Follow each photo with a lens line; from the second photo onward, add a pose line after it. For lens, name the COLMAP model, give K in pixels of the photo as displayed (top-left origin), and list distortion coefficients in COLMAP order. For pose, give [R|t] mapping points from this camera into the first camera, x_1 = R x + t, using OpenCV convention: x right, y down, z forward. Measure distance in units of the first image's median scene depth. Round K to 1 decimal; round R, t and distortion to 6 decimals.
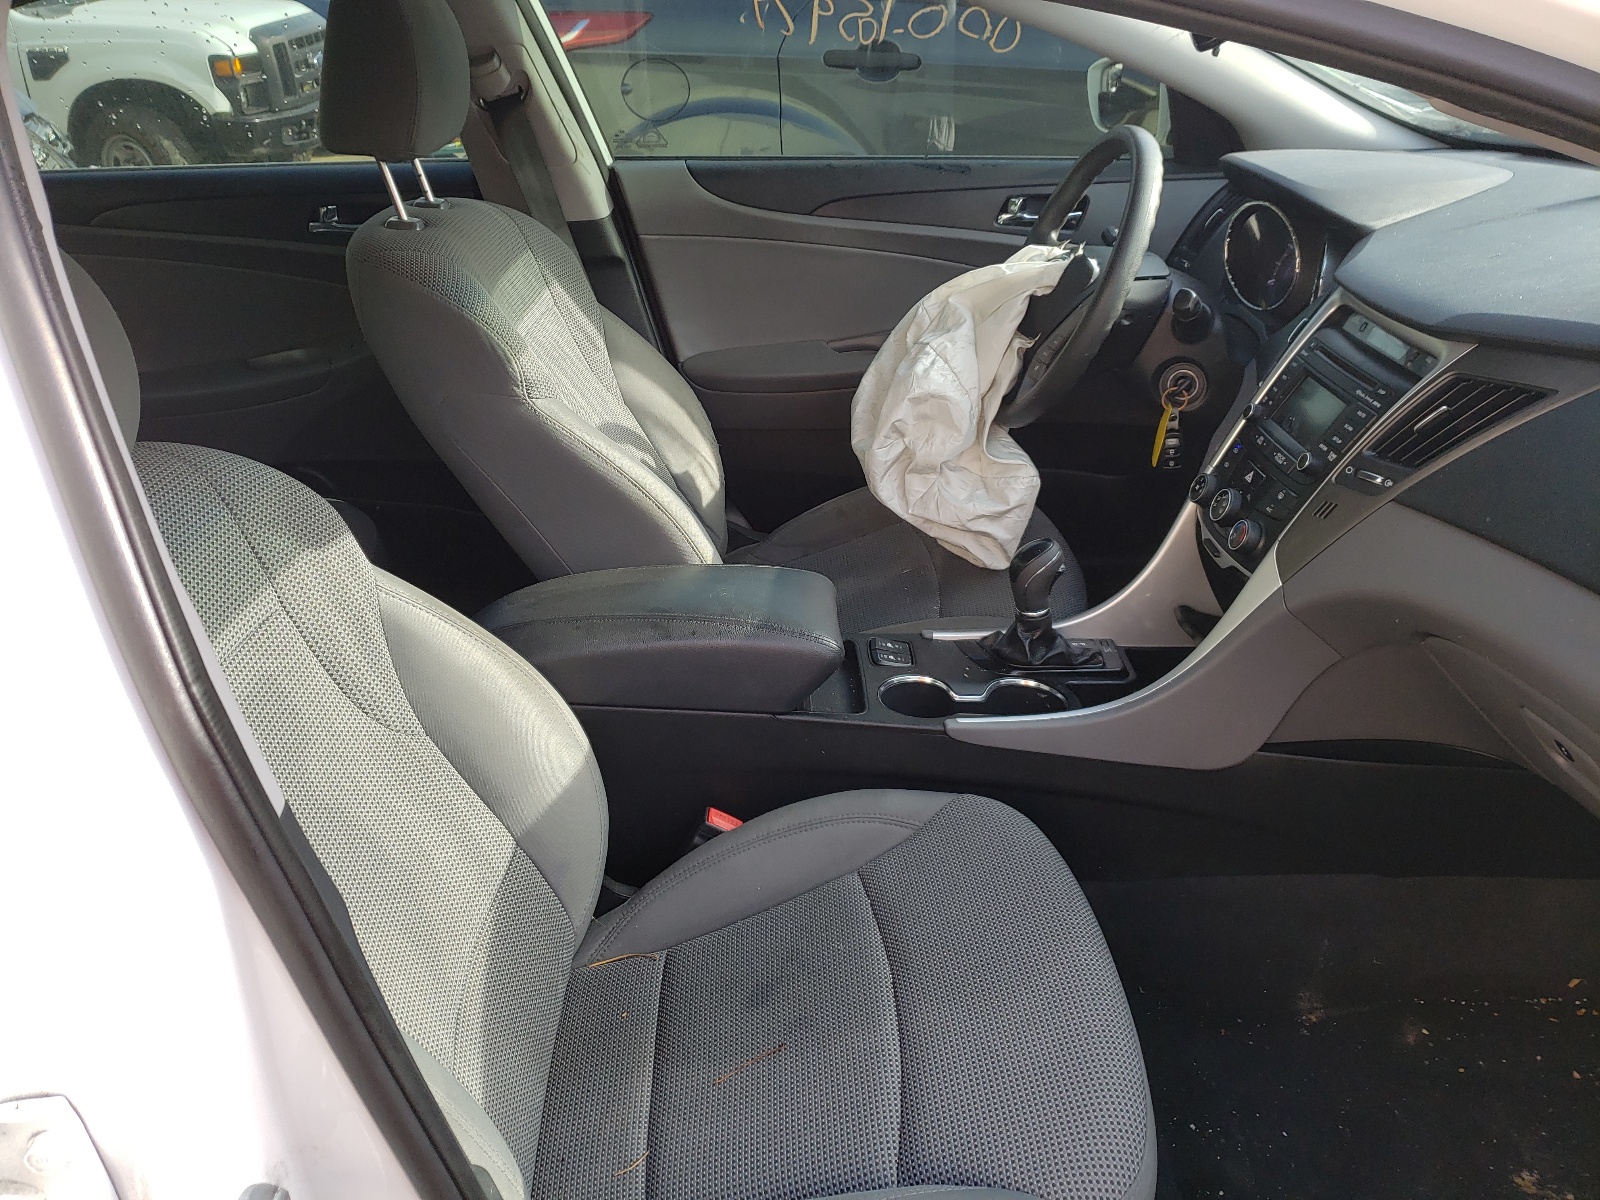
lens RADIAL K [[1278.9, 0, 793.4], [0, 1278.9, 608.6], [0, 0, 1]] dist [0.006634, -0.001240]
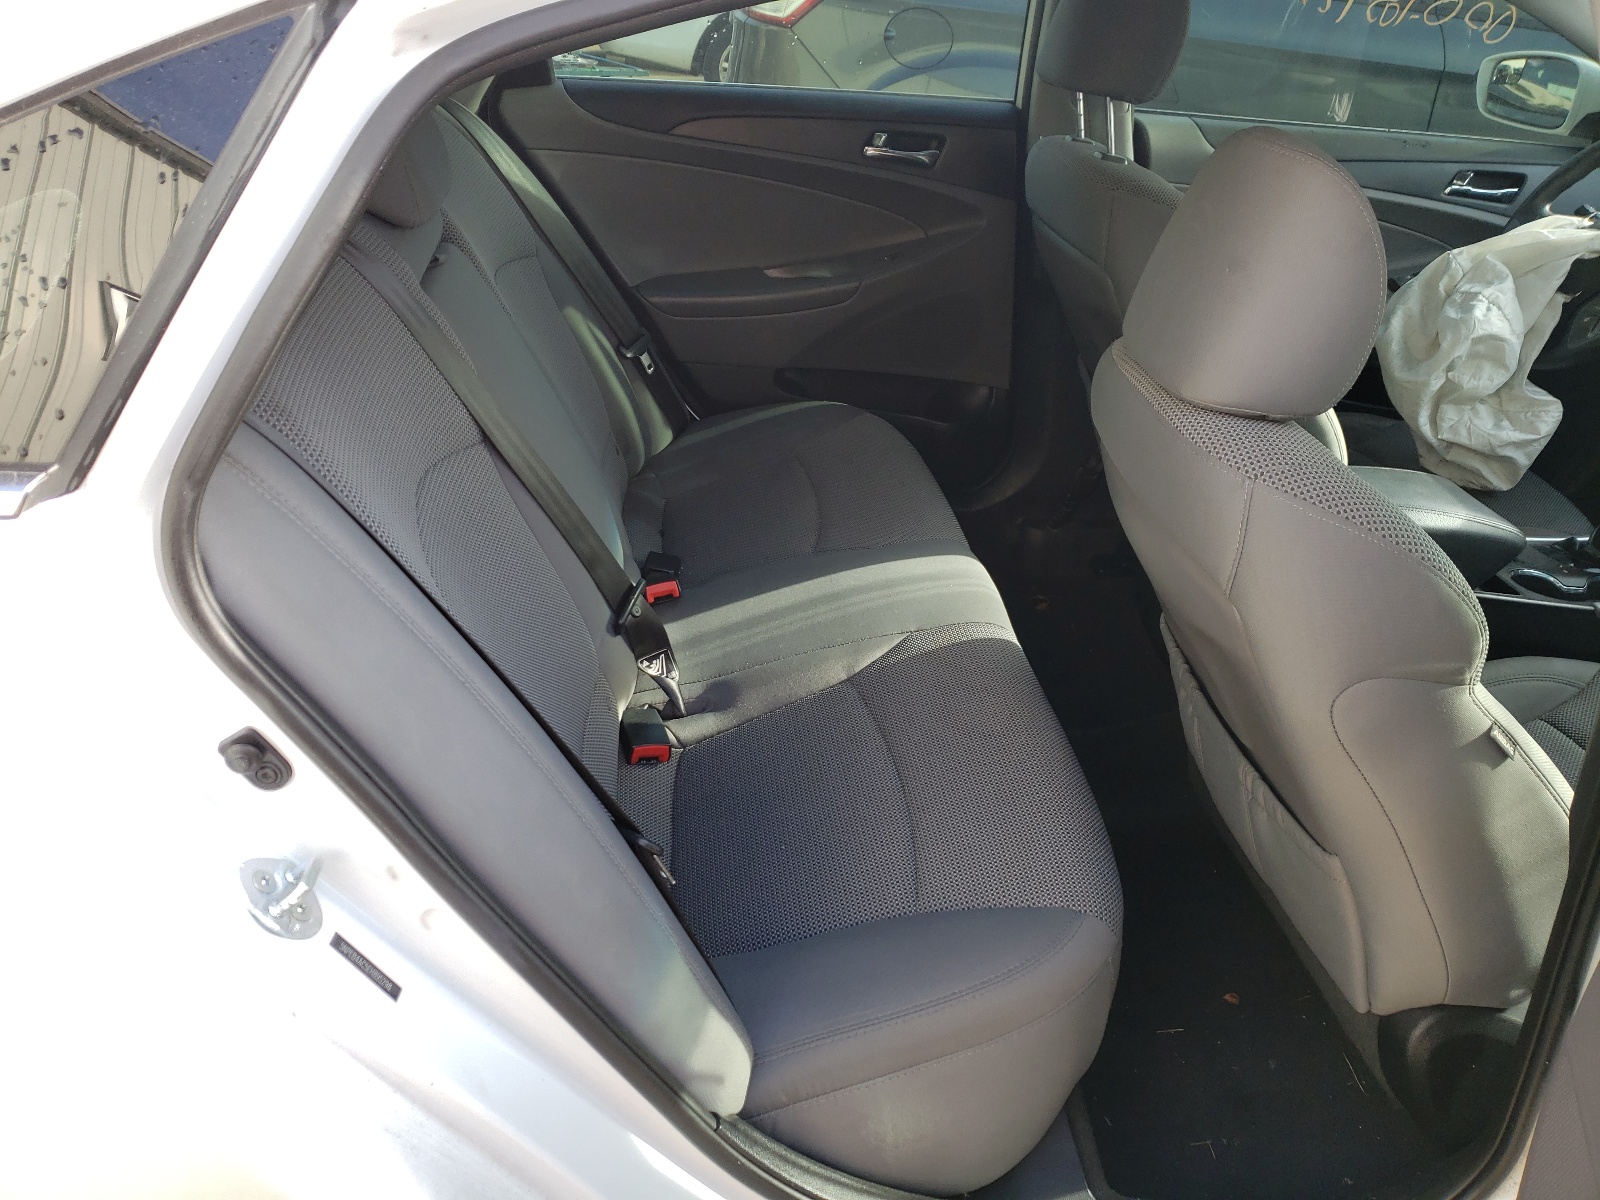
lens RADIAL K [[1278.9, 0, 793.4], [0, 1278.9, 608.6], [0, 0, 1]] dist [0.006634, -0.001240]
pose [[0.994166, 0.049513, 0.095827, -0.614350], [-0.052588, 0.998170, 0.029842, 0.079045], [-0.094174, -0.034707, 0.994951, -0.116523]]
